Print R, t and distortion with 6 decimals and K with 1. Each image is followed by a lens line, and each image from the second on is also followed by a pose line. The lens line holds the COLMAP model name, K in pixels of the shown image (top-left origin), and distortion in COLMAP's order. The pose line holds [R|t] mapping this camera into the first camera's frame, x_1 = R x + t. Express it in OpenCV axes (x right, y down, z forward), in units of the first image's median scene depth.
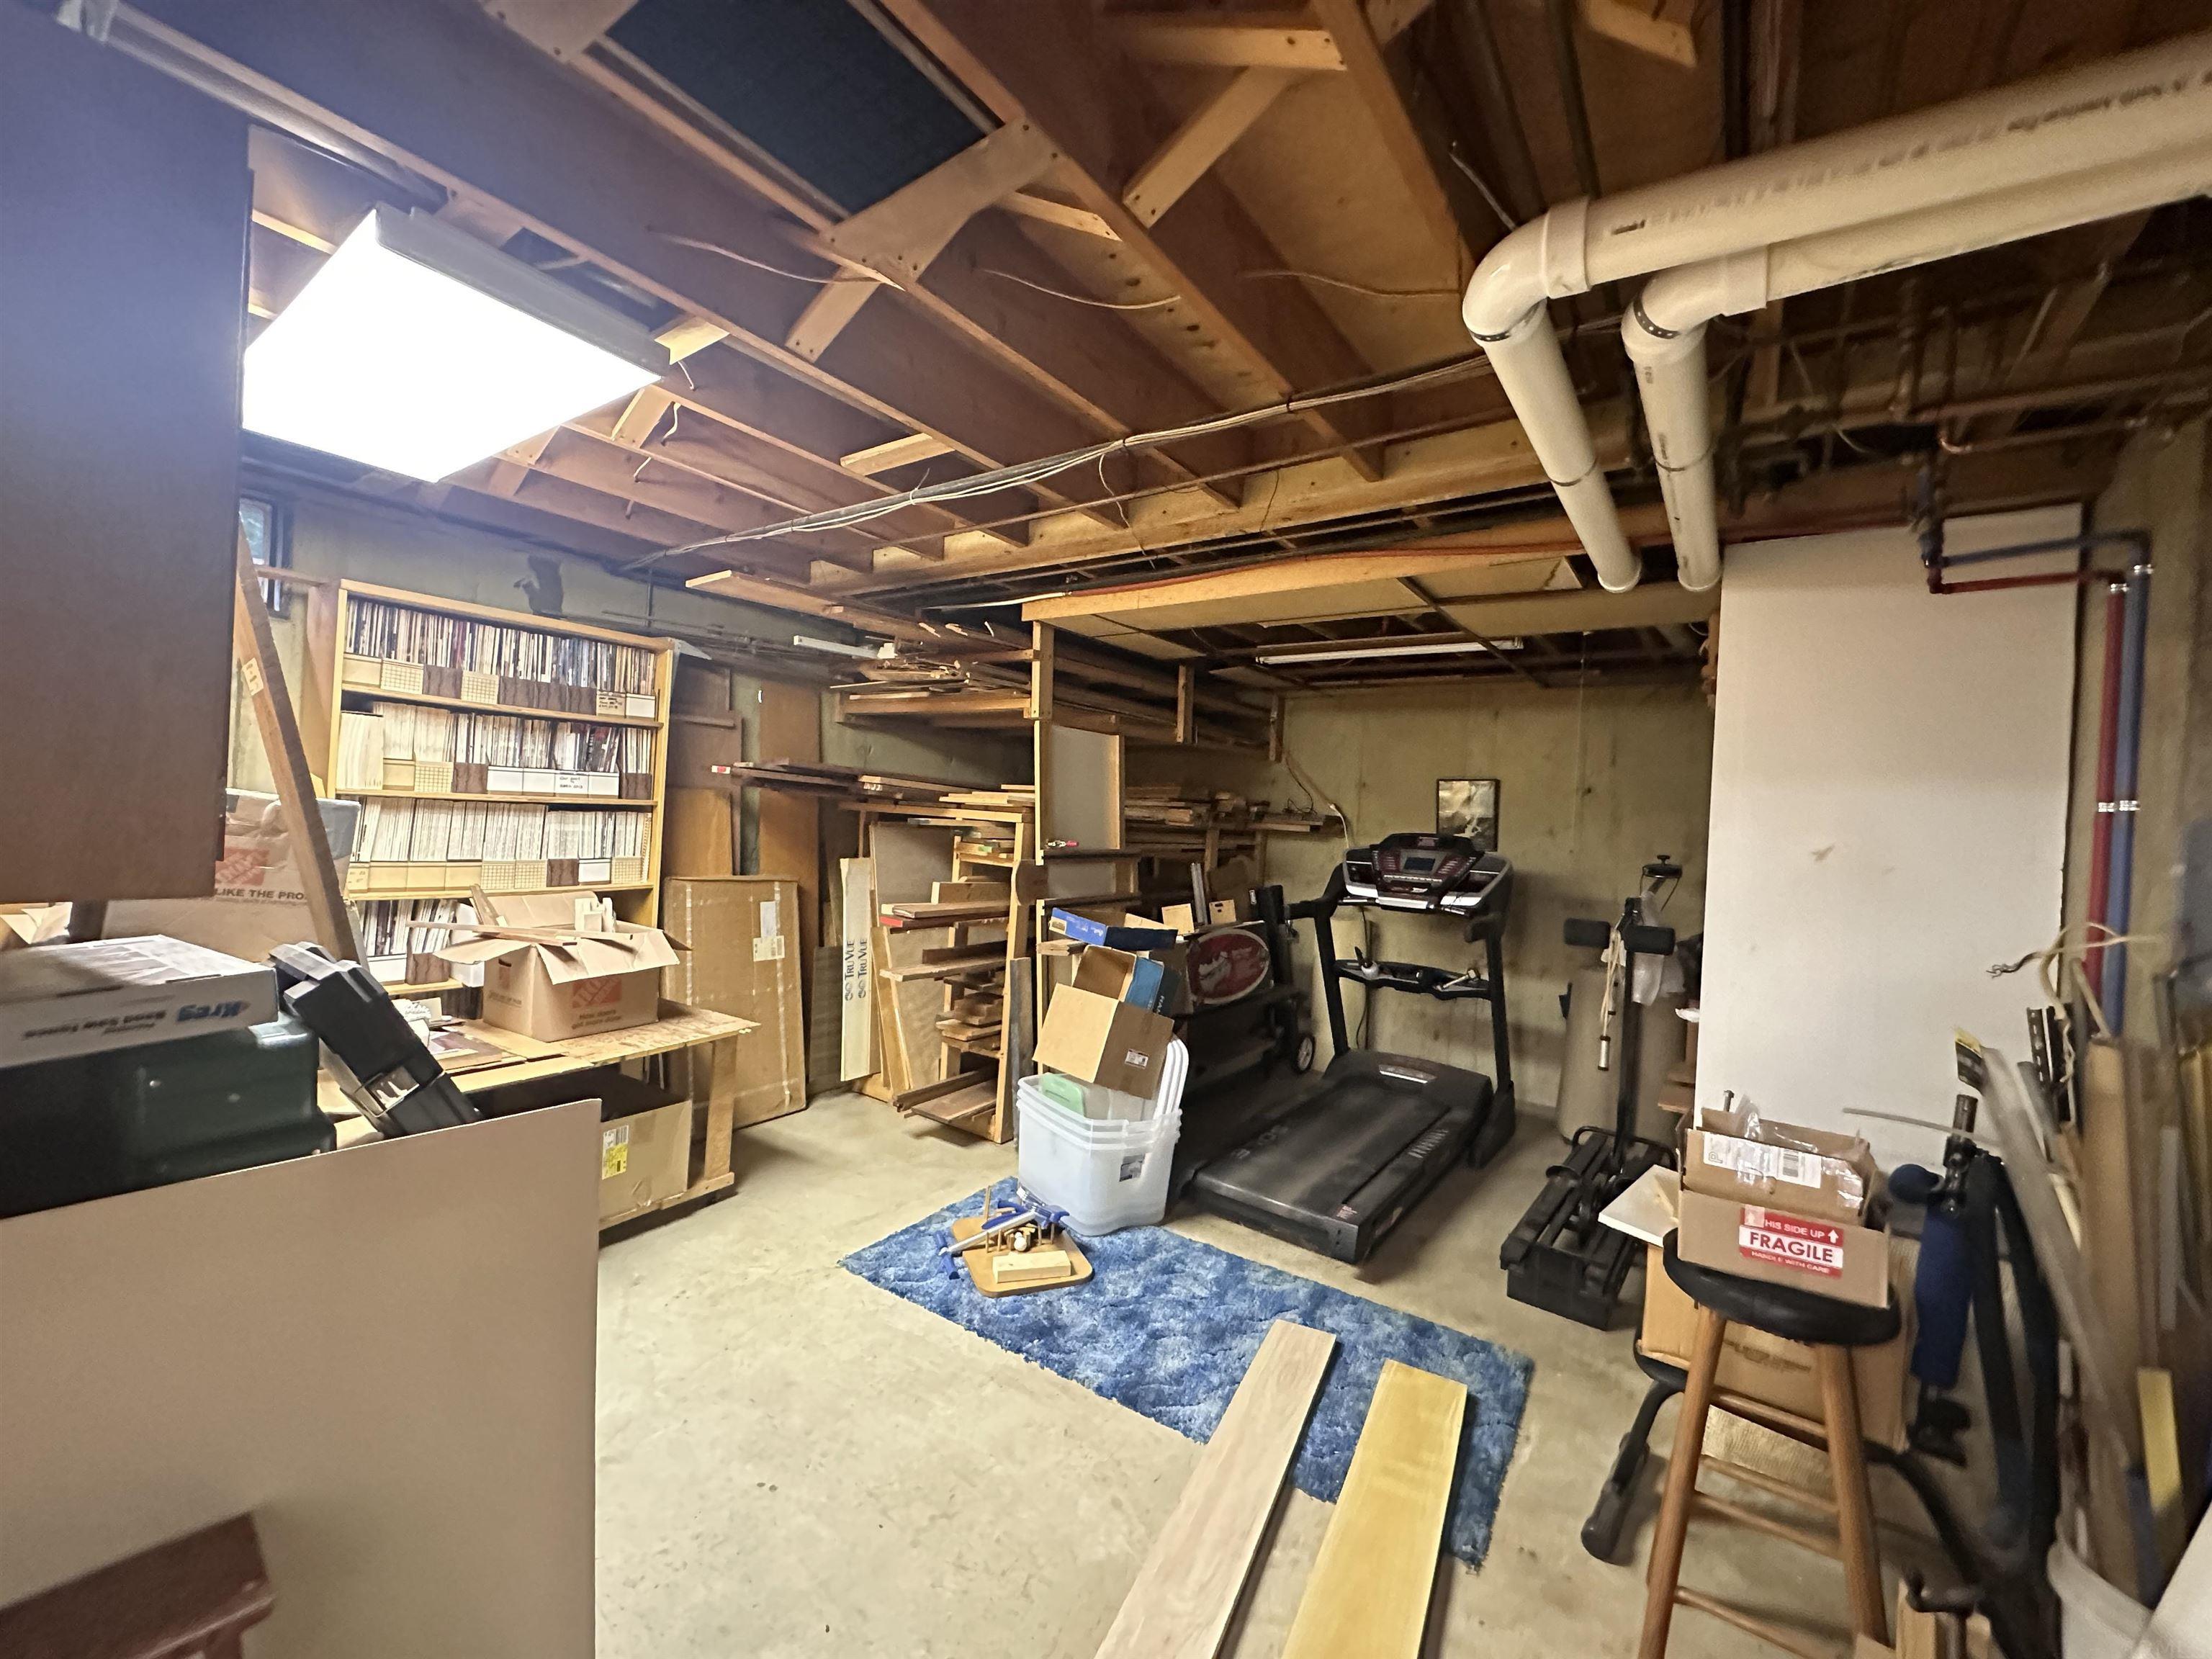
lens RADIAL K [[888.6, 0, 1108.1], [0, 888.6, 827.5], [0, 0, 1]] dist [0.001494, 0.000014]
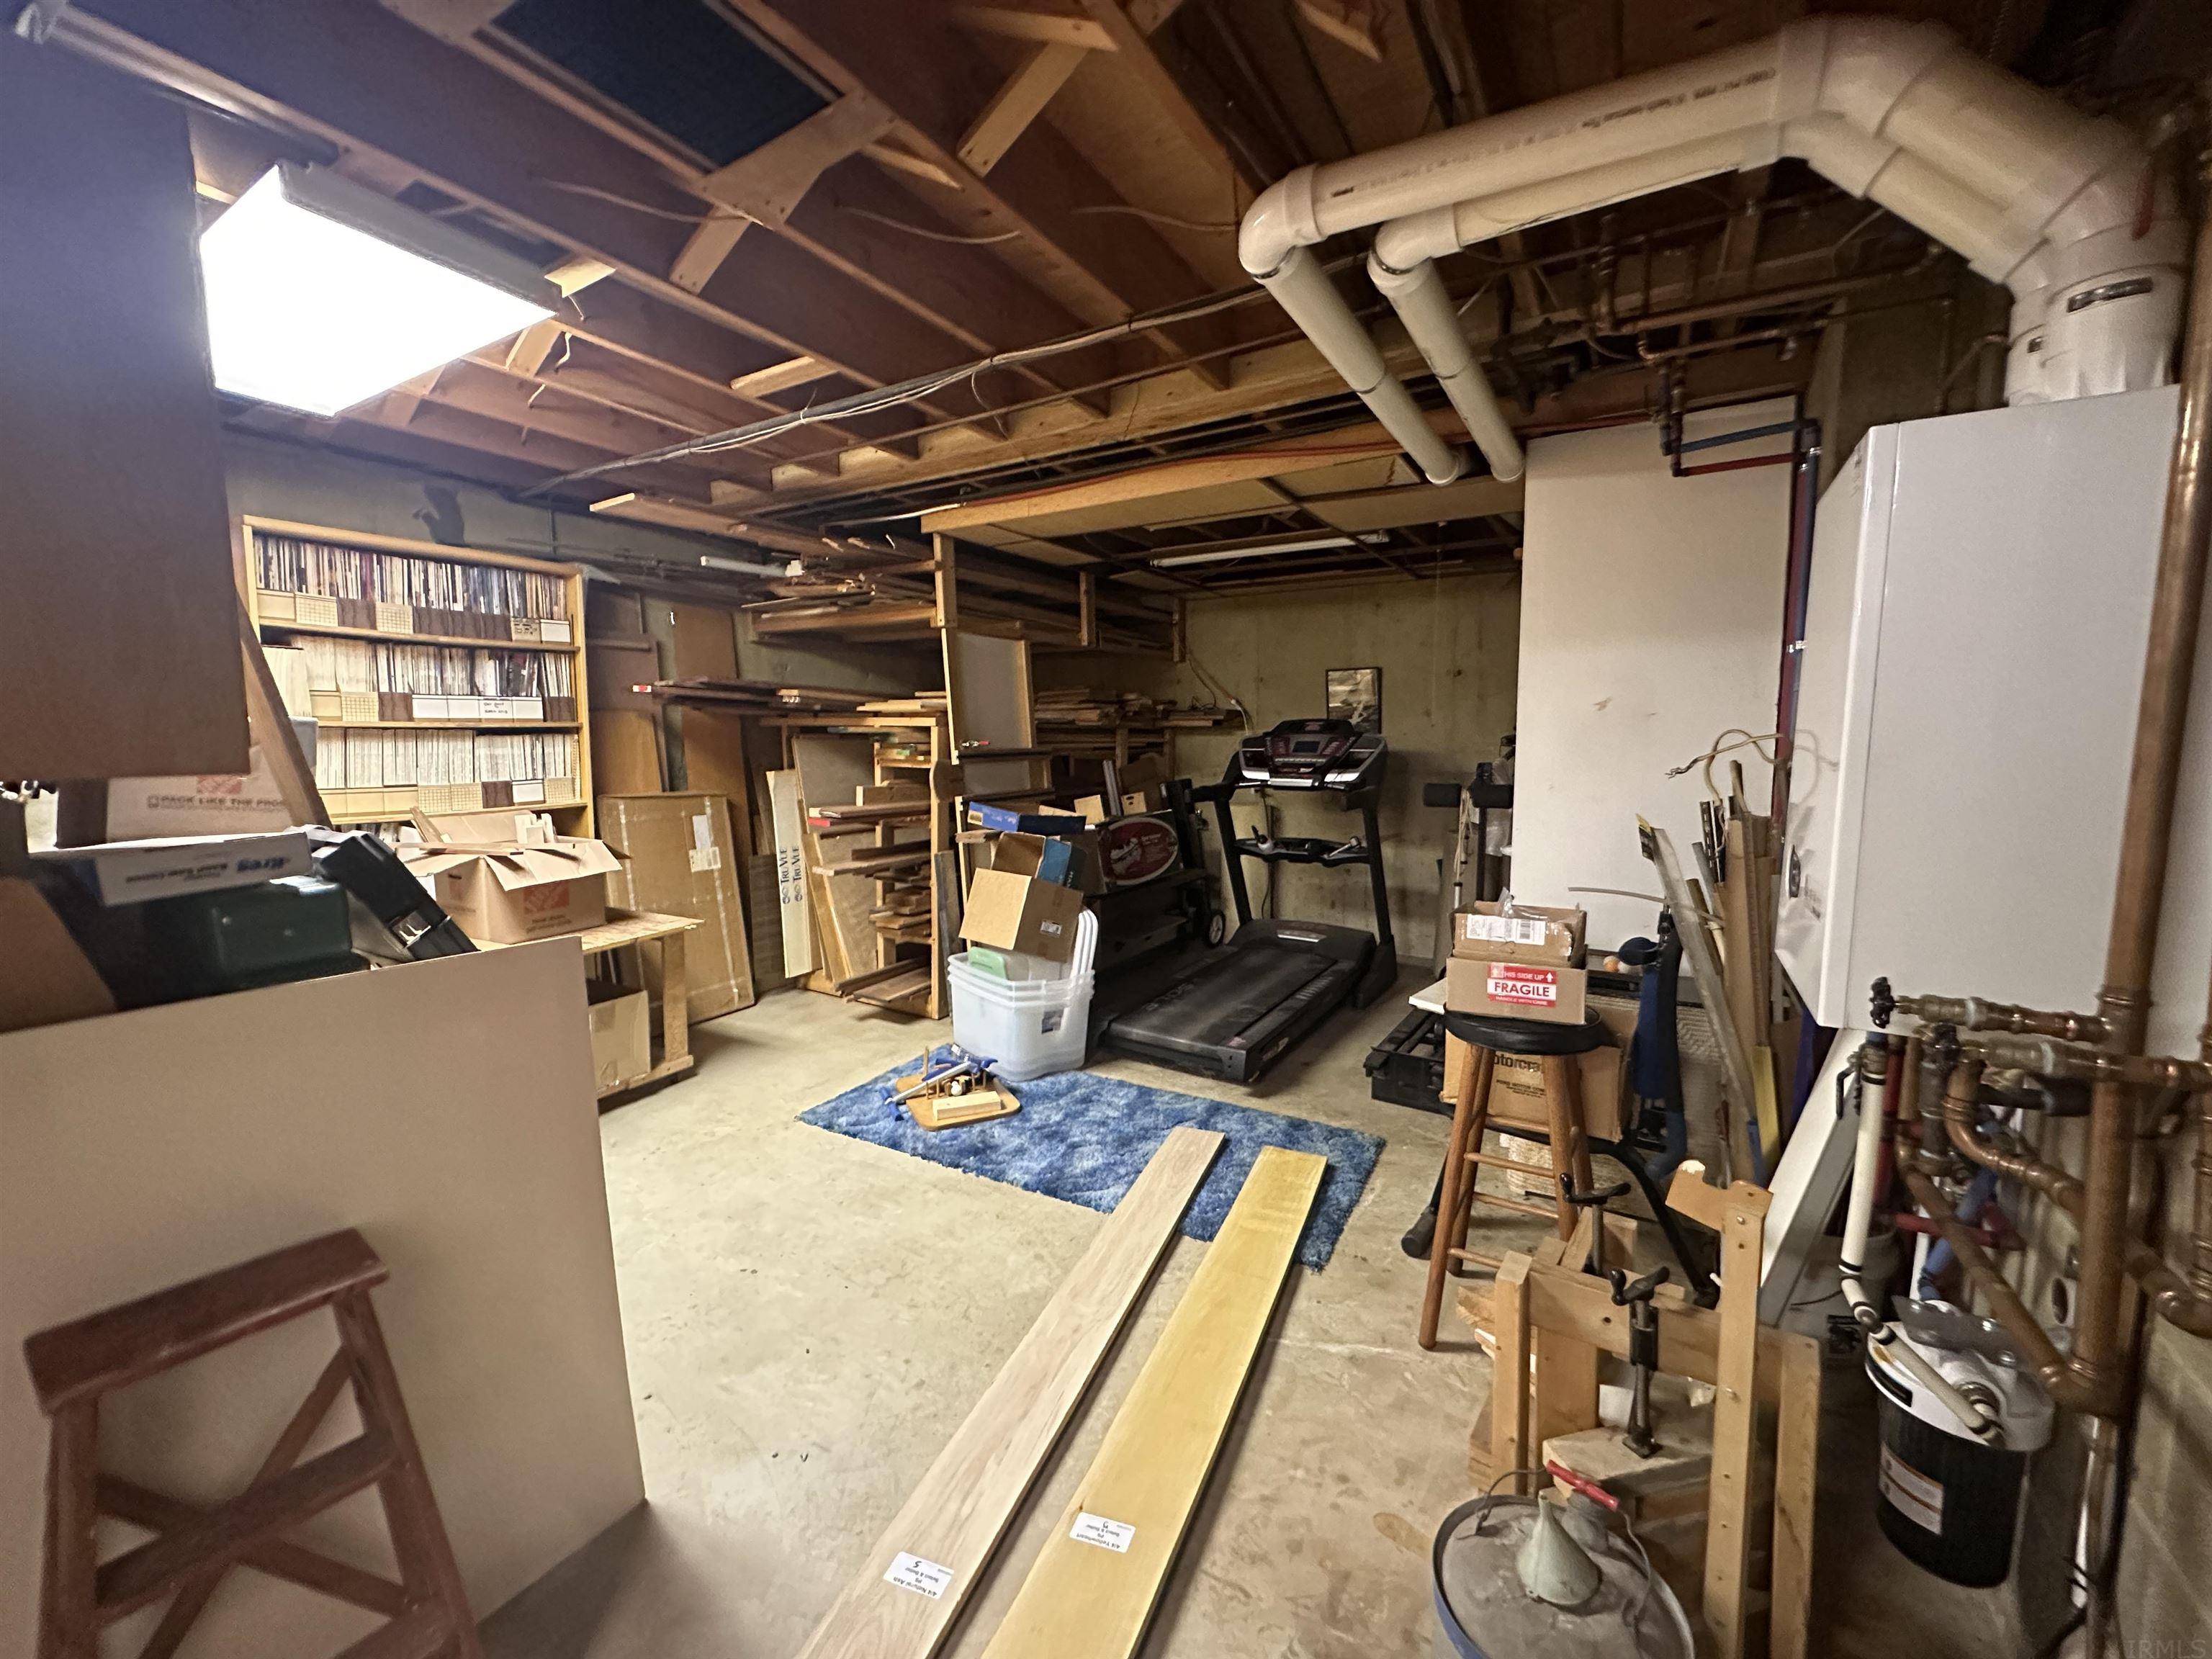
lens RADIAL K [[888.6, 0, 1108.6], [0, 888.6, 827.0], [0, 0, 1]] dist [0.001494, 0.000014]
pose [[0.995730, -0.061391, 0.068942, 0.044009], [0.054863, 0.994163, 0.092895, 0.042019], [-0.074242, -0.088716, 0.993286, -0.140367]]
